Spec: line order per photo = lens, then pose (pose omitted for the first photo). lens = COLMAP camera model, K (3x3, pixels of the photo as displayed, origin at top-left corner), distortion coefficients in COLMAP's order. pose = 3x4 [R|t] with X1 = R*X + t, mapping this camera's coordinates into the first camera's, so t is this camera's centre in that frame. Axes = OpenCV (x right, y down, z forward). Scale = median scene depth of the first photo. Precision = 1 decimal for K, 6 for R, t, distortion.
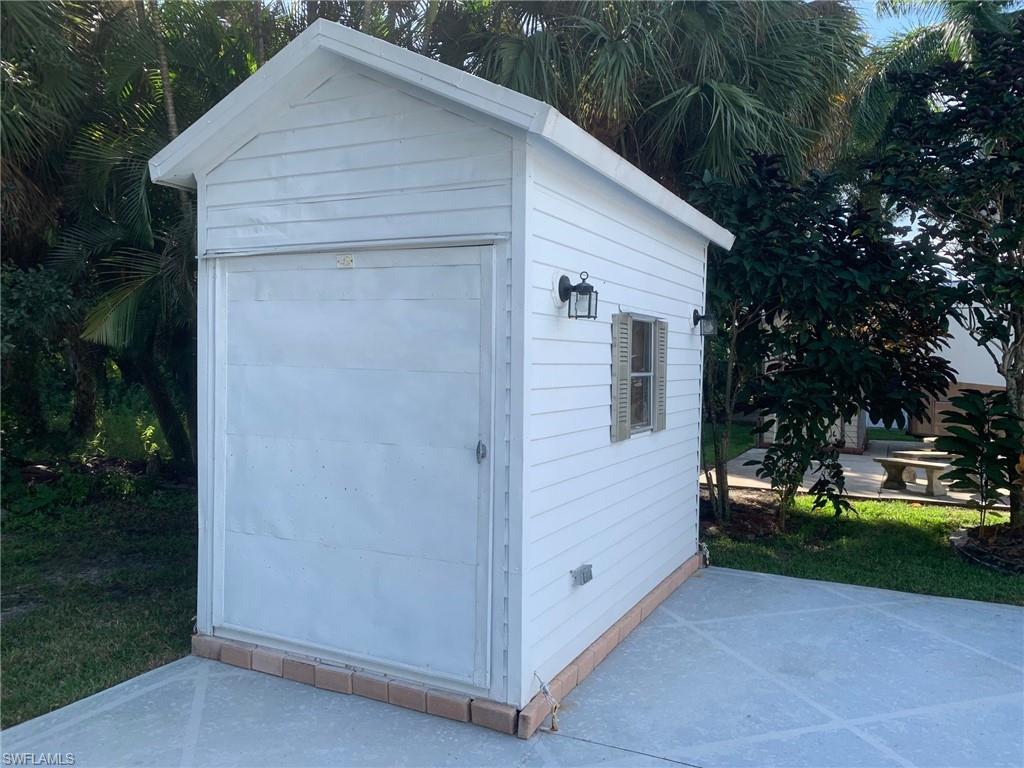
lens RADIAL K [[785.5, 0, 516.3], [0, 785.5, 386.7], [0, 0, 1]] dist [0.075770, -0.091329]
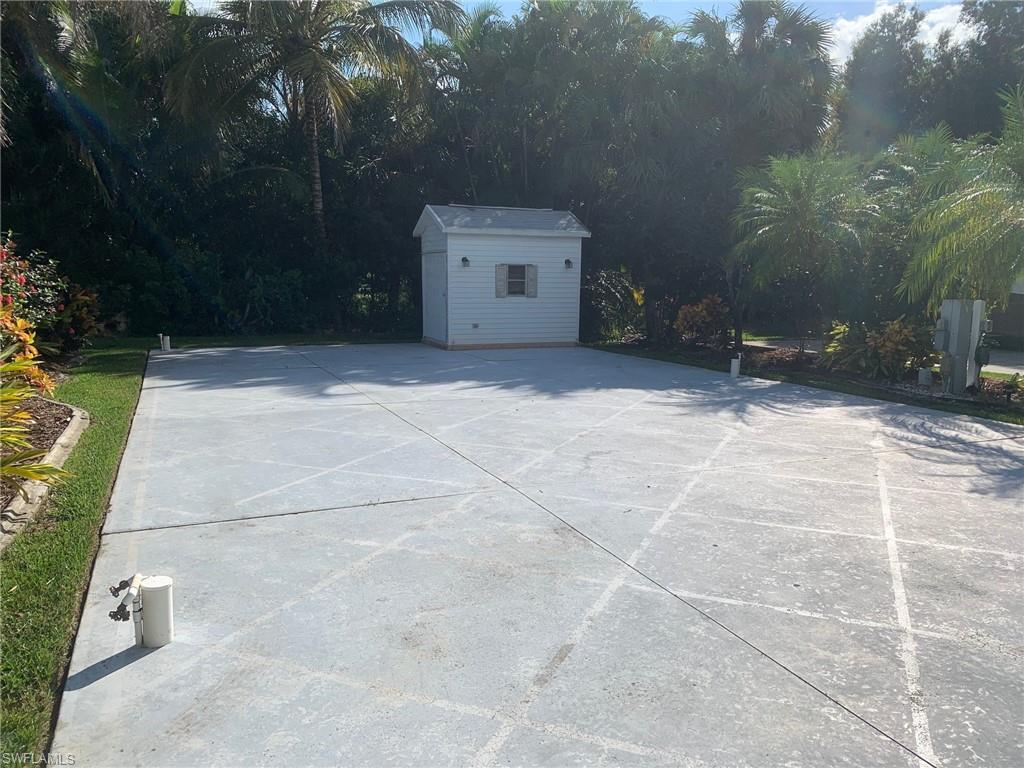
lens RADIAL K [[785.5, 0, 516.3], [0, 785.5, 386.7], [0, 0, 1]] dist [0.075770, -0.091329]
pose [[0.769113, 0.090504, -0.632672, 2.614903], [-0.026159, 0.993551, 0.110328, 0.073131], [0.638577, -0.068304, 0.766521, -1.907827]]
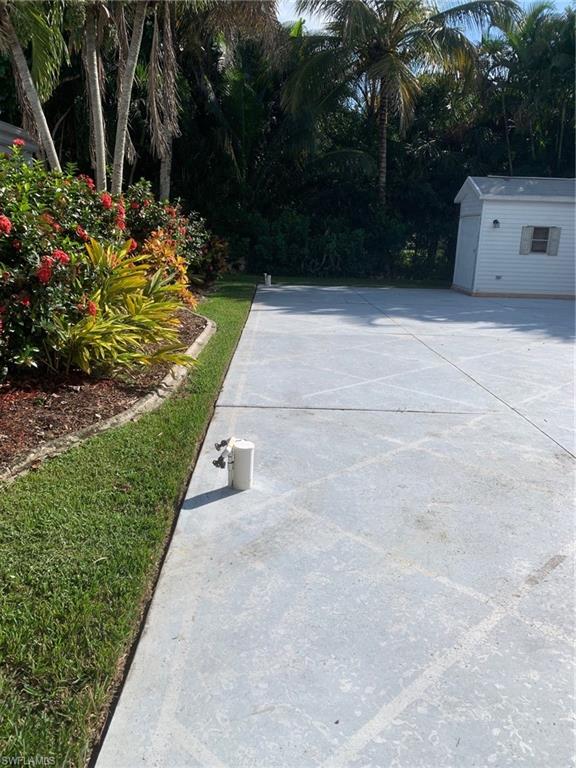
lens RADIAL K [[589.1, 0, 286.7], [0, 589.1, 373.9], [0, 0, 1]] dist [0.075770, -0.091329]
pose [[0.468537, 0.217434, -0.856268, 2.568798], [-0.061732, 0.974928, 0.213787, 0.085662], [0.881284, -0.047308, 0.470212, -1.872863]]
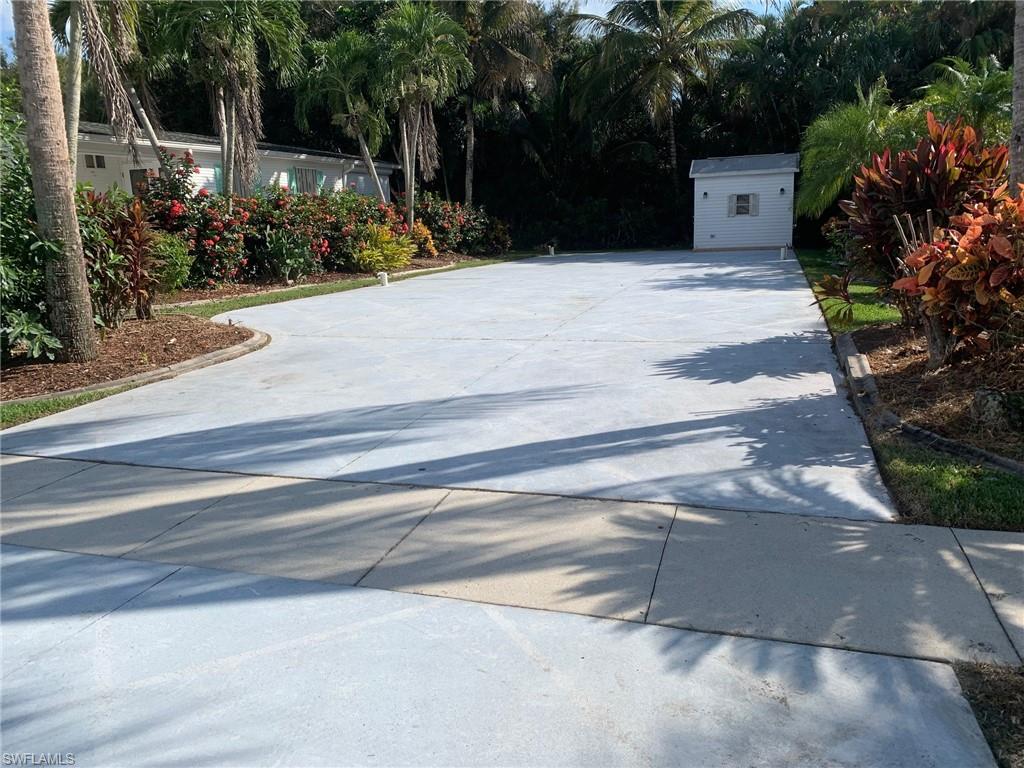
lens RADIAL K [[785.5, 0, 516.3], [0, 785.5, 386.7], [0, 0, 1]] dist [0.075770, -0.091329]
pose [[0.152316, 0.188491, -0.970191, 5.791919], [0.006837, 0.981421, 0.191746, 0.163506], [0.988308, -0.035839, 0.148197, -1.501193]]
